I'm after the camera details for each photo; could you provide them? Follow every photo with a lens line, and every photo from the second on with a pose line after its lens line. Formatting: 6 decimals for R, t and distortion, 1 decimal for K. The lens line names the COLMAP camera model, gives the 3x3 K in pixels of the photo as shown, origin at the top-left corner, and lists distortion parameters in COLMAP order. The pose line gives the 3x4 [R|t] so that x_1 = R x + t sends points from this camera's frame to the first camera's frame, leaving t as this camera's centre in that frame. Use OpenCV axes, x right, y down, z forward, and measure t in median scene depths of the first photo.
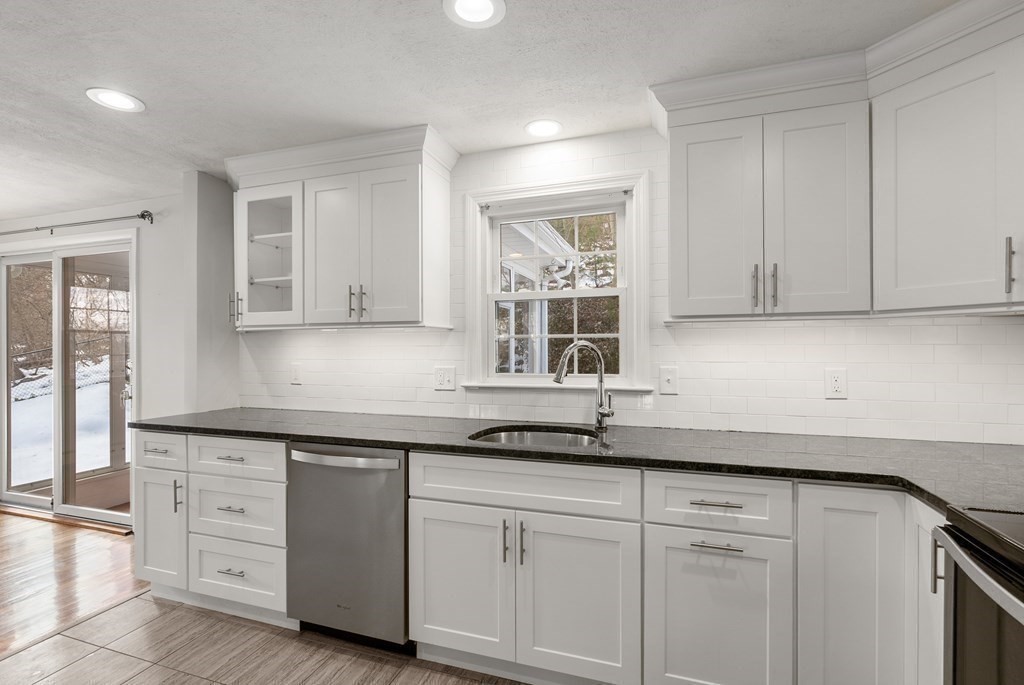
lens RADIAL K [[480.9, 0, 509.5], [0, 480.9, 351.0], [0, 0, 1]] dist [-0.008957, 0.004194]
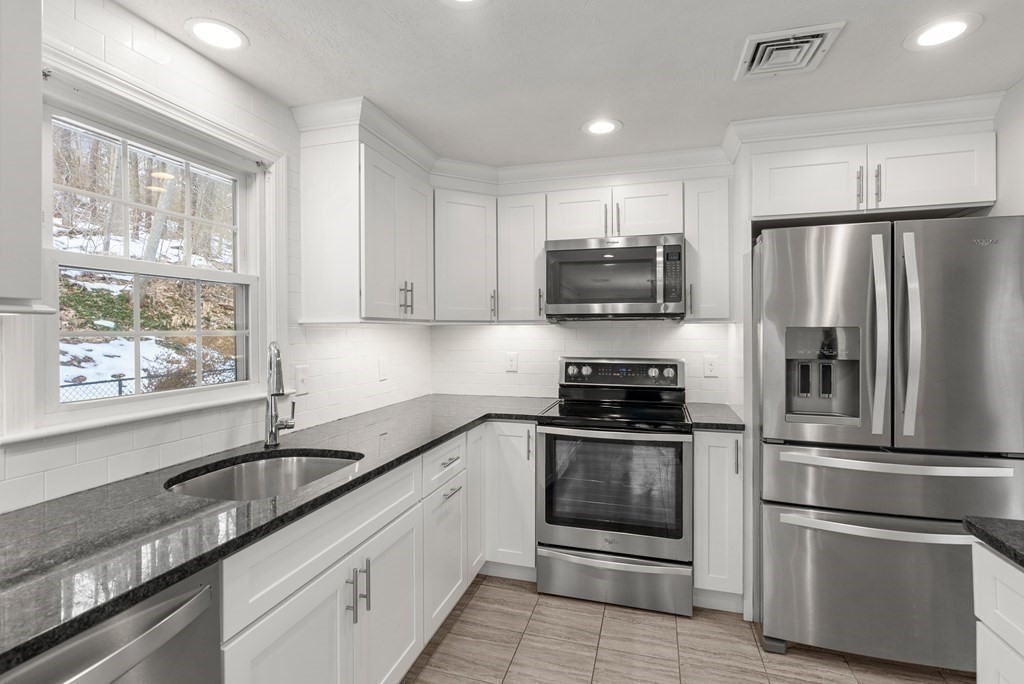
lens RADIAL K [[480.9, 0, 518.0], [0, 480.9, 328.2], [0, 0, 1]] dist [-0.008957, 0.004194]
pose [[-0.044284, 0.010252, 0.998966, -0.631345], [0.013044, 0.999868, -0.009683, -0.027630], [-0.998934, 0.012602, -0.044412, 0.596766]]
